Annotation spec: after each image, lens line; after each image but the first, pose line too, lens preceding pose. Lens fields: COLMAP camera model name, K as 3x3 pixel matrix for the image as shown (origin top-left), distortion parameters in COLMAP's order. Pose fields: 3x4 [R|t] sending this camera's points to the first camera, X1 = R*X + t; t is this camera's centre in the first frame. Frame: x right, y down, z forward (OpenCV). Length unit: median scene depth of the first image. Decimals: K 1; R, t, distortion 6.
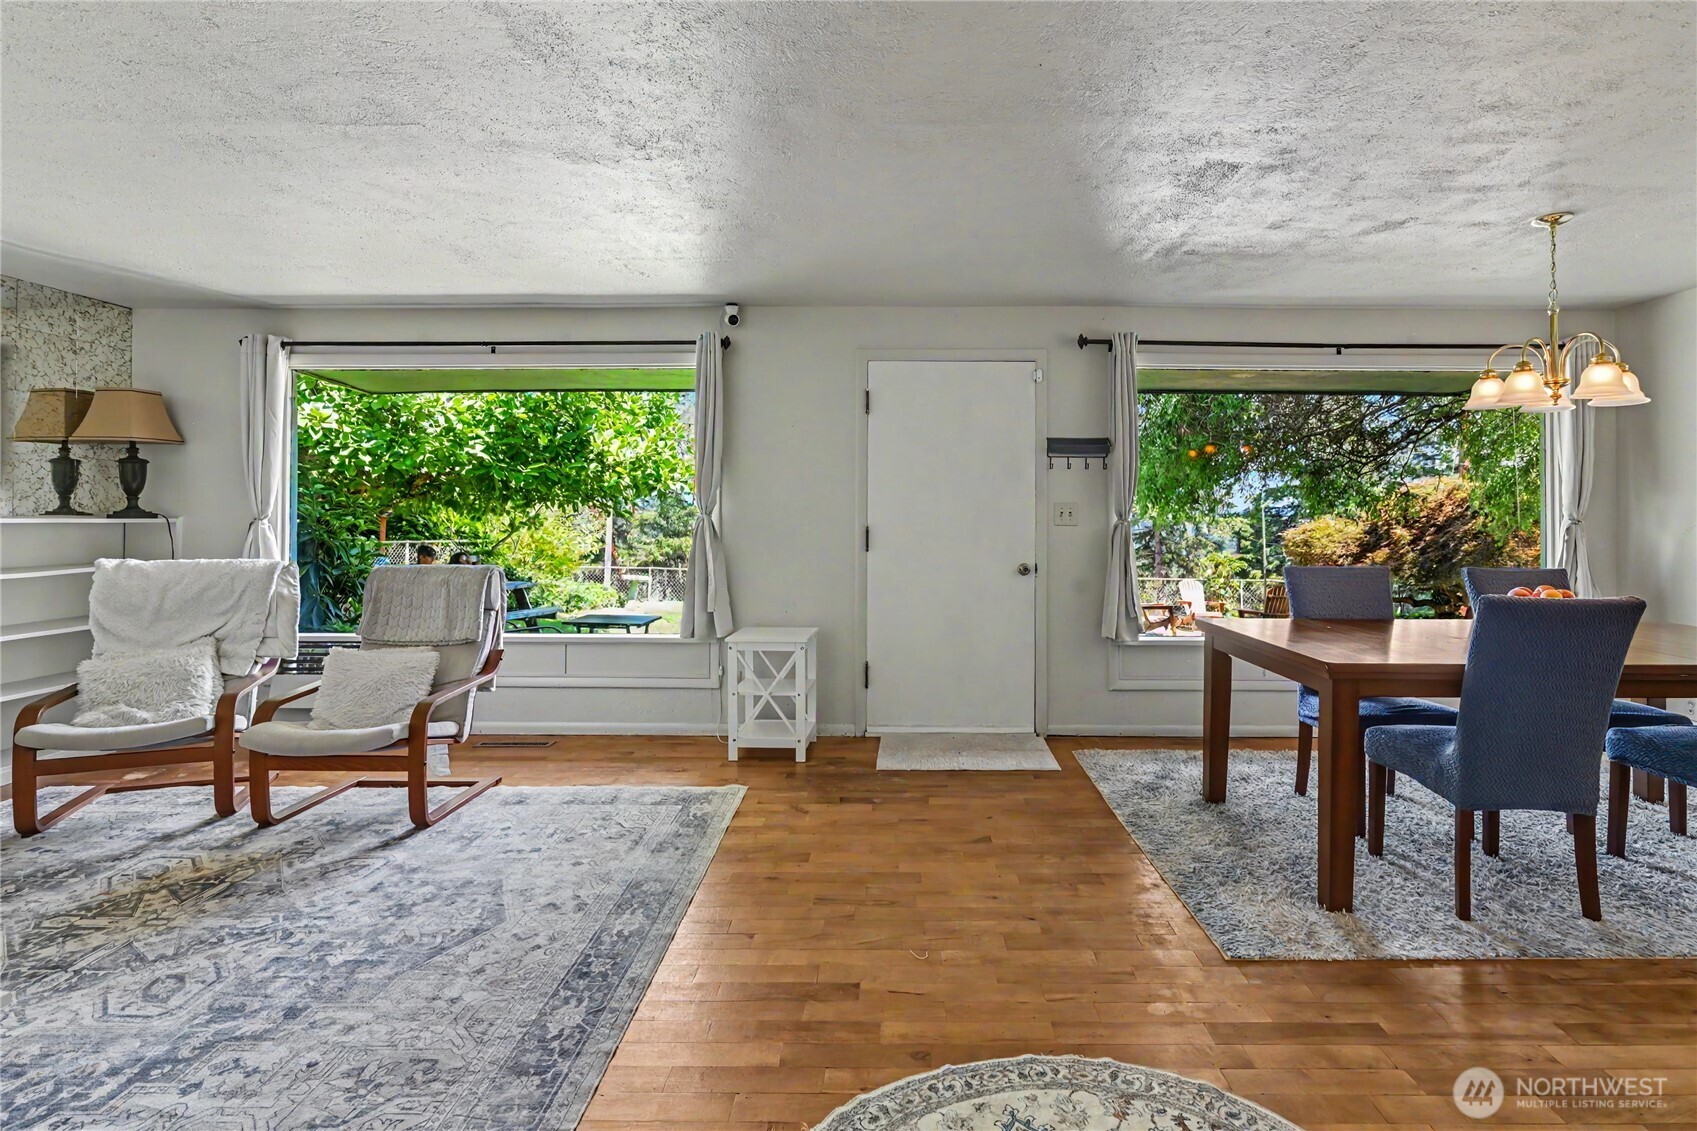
lens RADIAL K [[839.5, 0, 906.9], [0, 839.5, 499.2], [0, 0, 1]] dist [-0.004650, -0.001218]
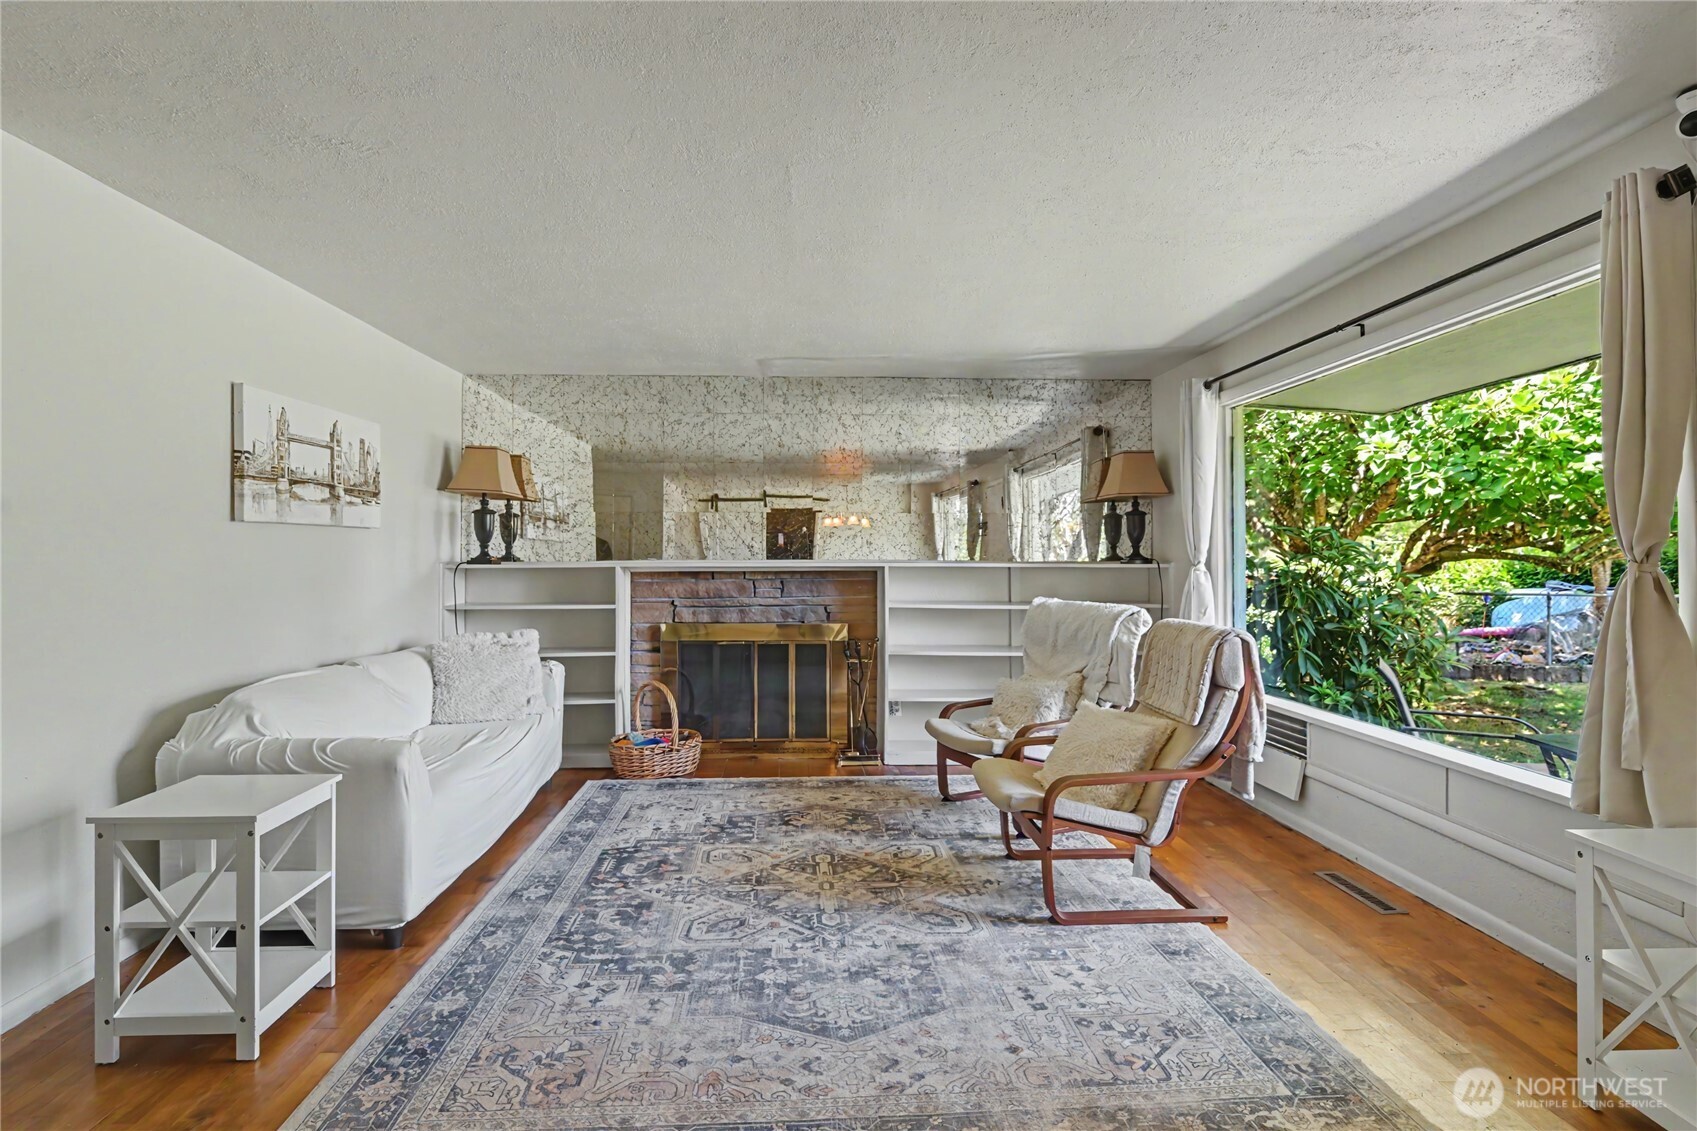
lens RADIAL K [[848.3, 0, 831.4], [0, 848.3, 541.8], [0, 0, 1]] dist [-0.017351, -0.000382]
pose [[0.036956, -0.021094, -0.999094, 0.290450], [0.021353, 0.999566, -0.020315, 0.010348], [0.999089, -0.020583, 0.037391, 0.726639]]
